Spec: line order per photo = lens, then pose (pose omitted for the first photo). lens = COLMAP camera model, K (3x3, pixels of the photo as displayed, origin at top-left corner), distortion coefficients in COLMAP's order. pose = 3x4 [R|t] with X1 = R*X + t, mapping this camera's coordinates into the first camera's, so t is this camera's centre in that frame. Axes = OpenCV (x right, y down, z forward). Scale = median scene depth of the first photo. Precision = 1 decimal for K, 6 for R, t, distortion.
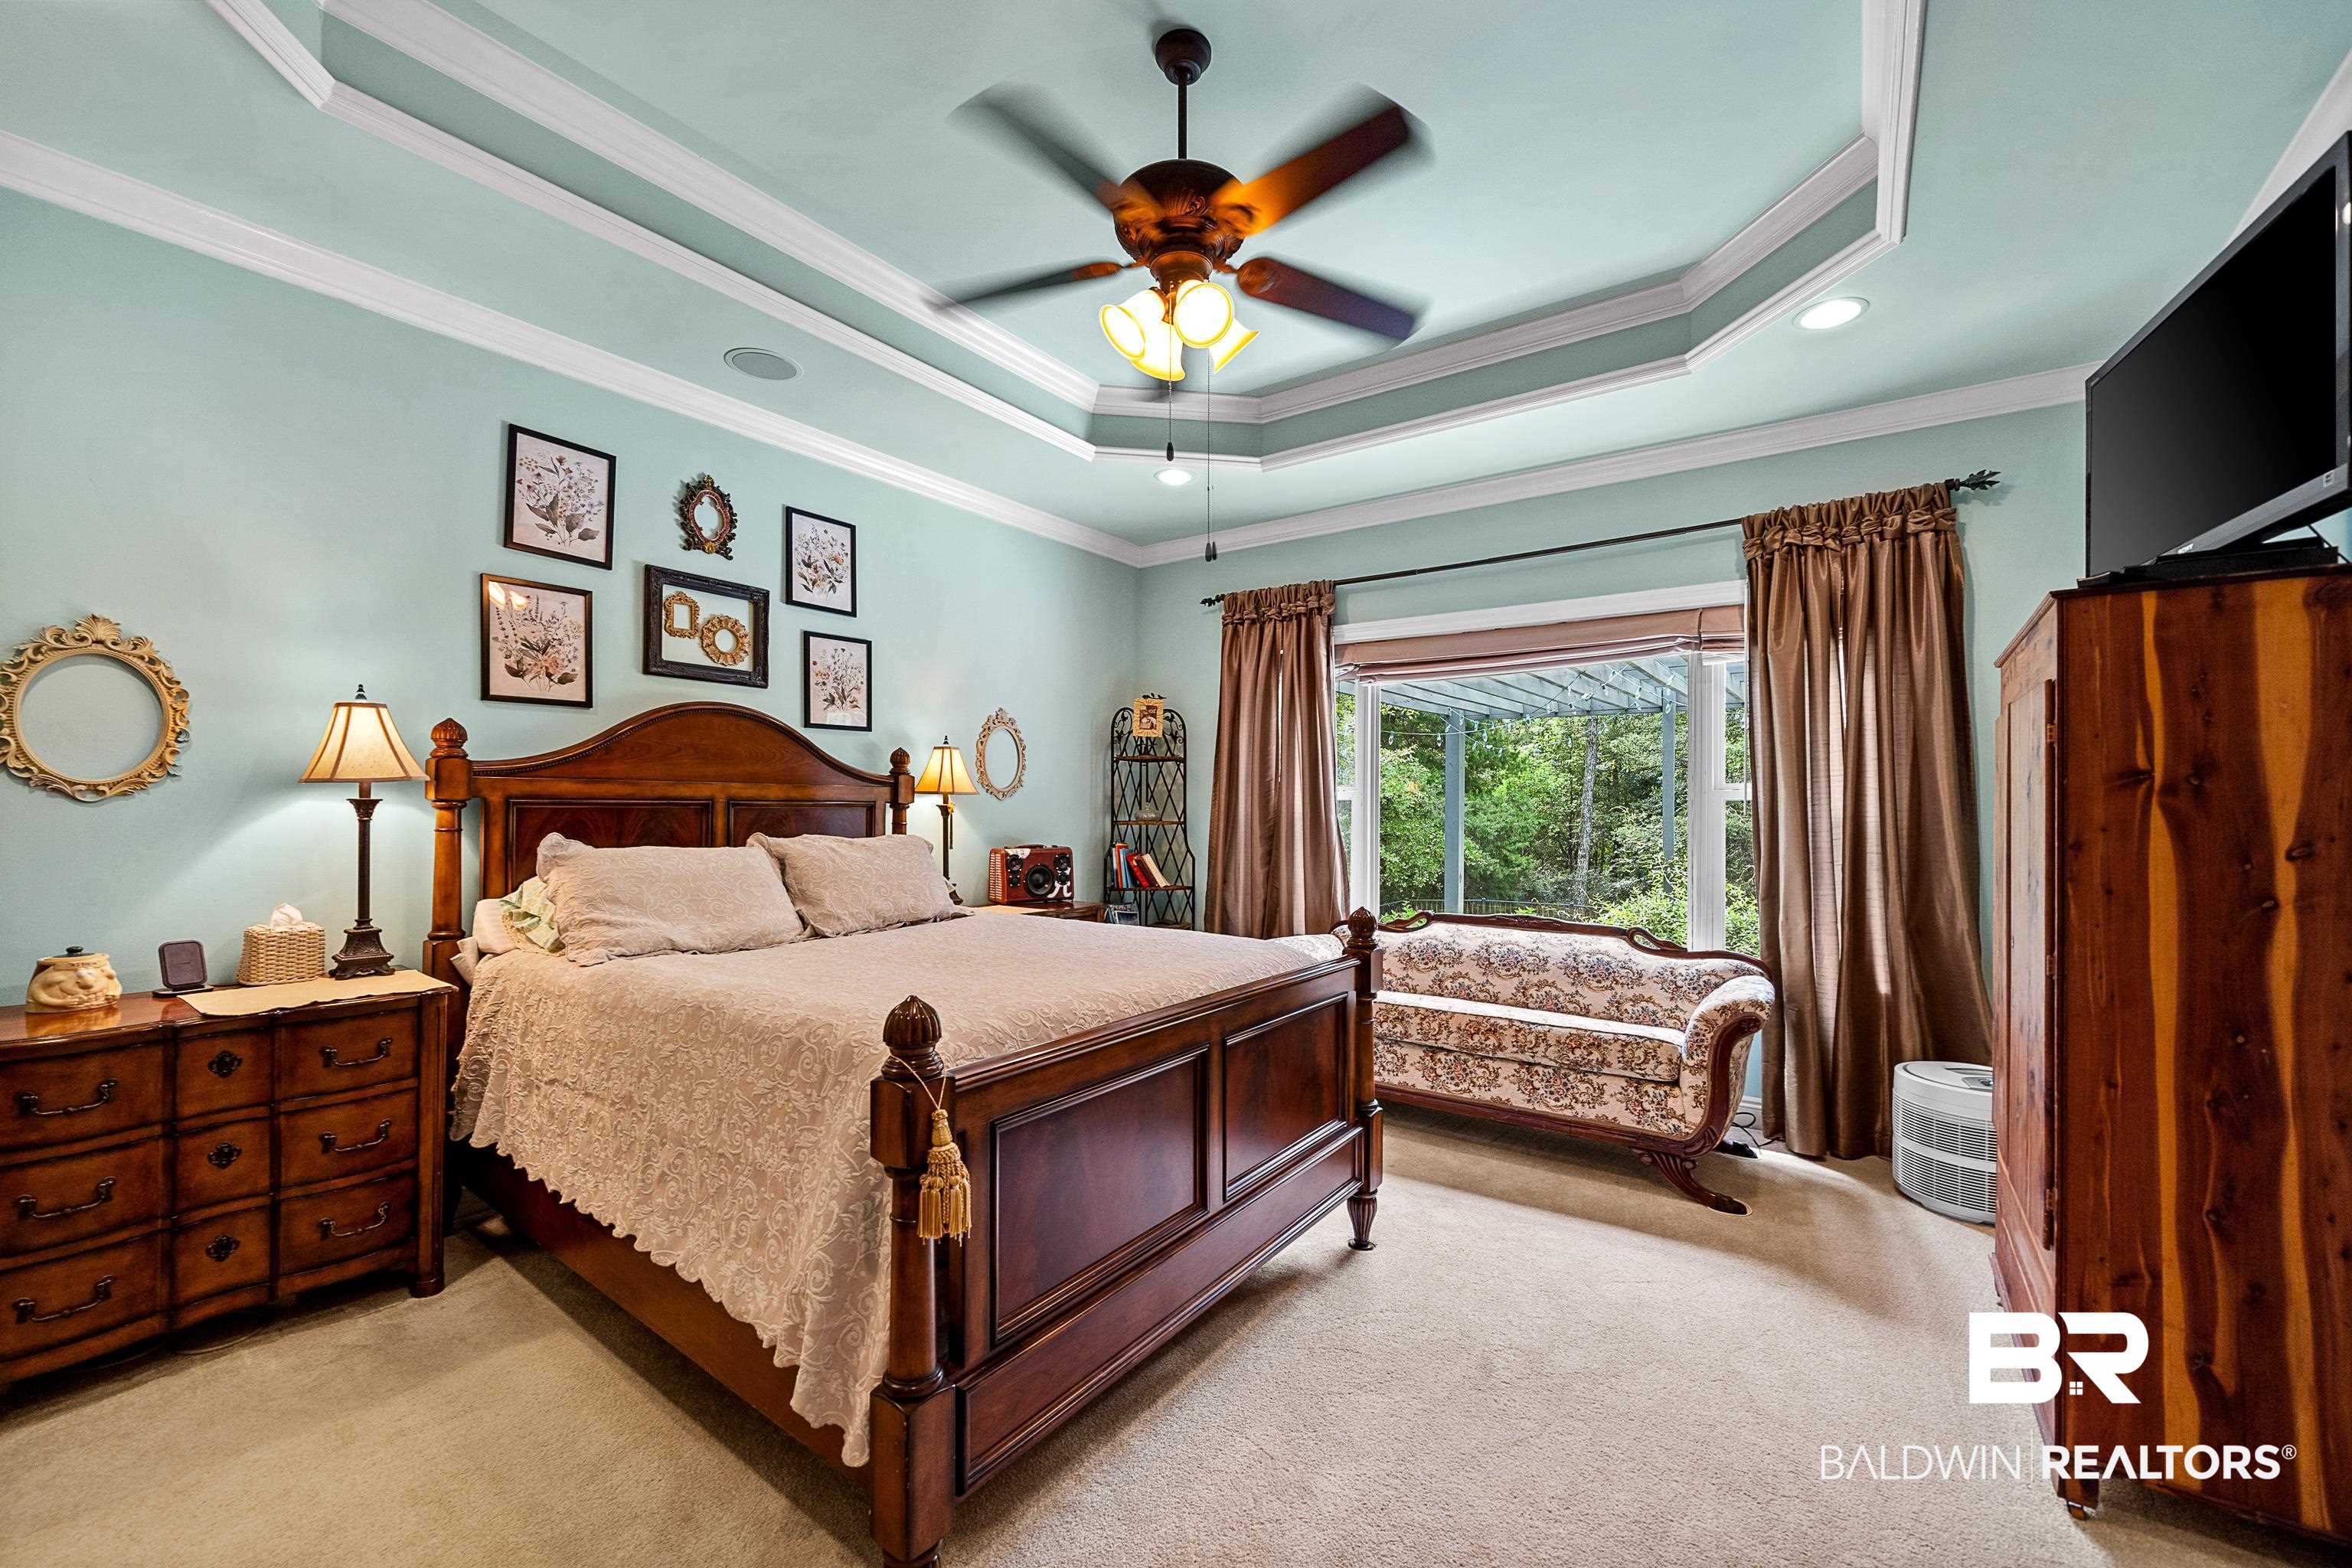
lens RADIAL K [[942.1, 0, 1174.2], [0, 942.1, 793.7], [0, 0, 1]] dist [-0.000199, -0.000294]
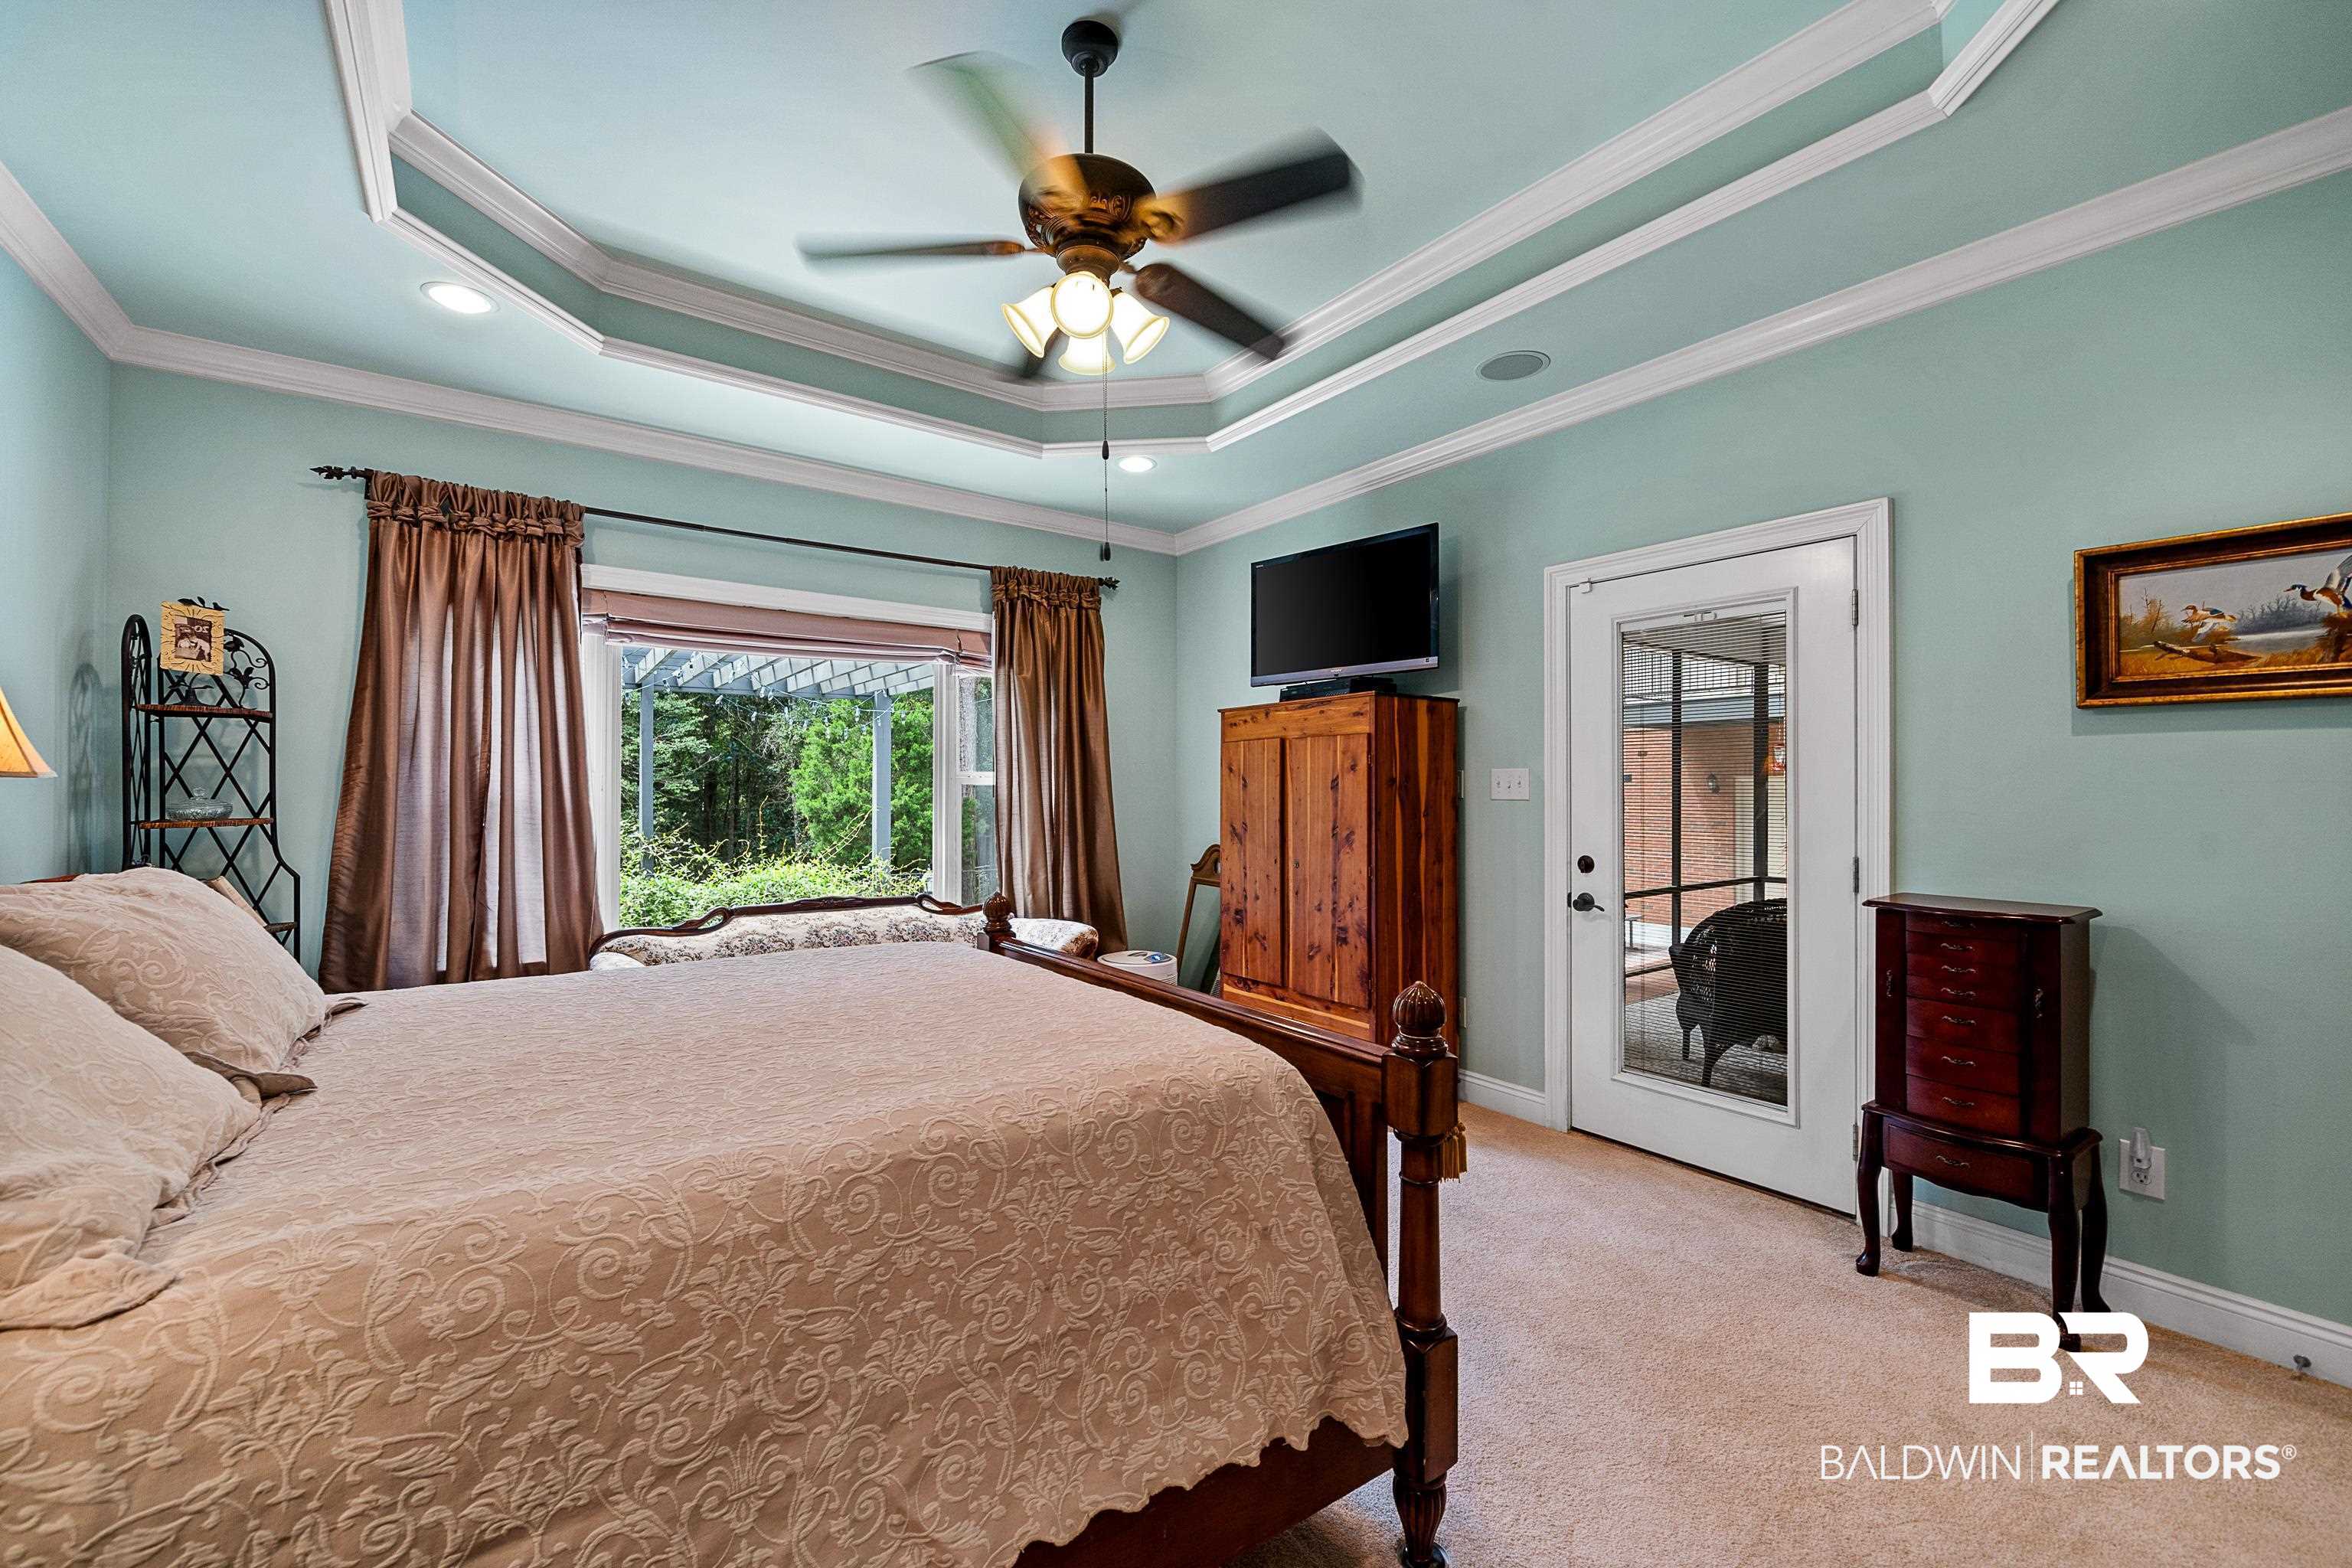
lens RADIAL K [[940.0, 0, 1176.0], [0, 940.0, 784.0], [0, 0, 1]] dist [-0.002534, -0.000099]
pose [[0.312653, -0.002732, 0.949864, -0.422092], [-0.015180, 0.999854, 0.007873, -0.006944], [-0.949746, -0.016881, 0.312566, 0.277316]]
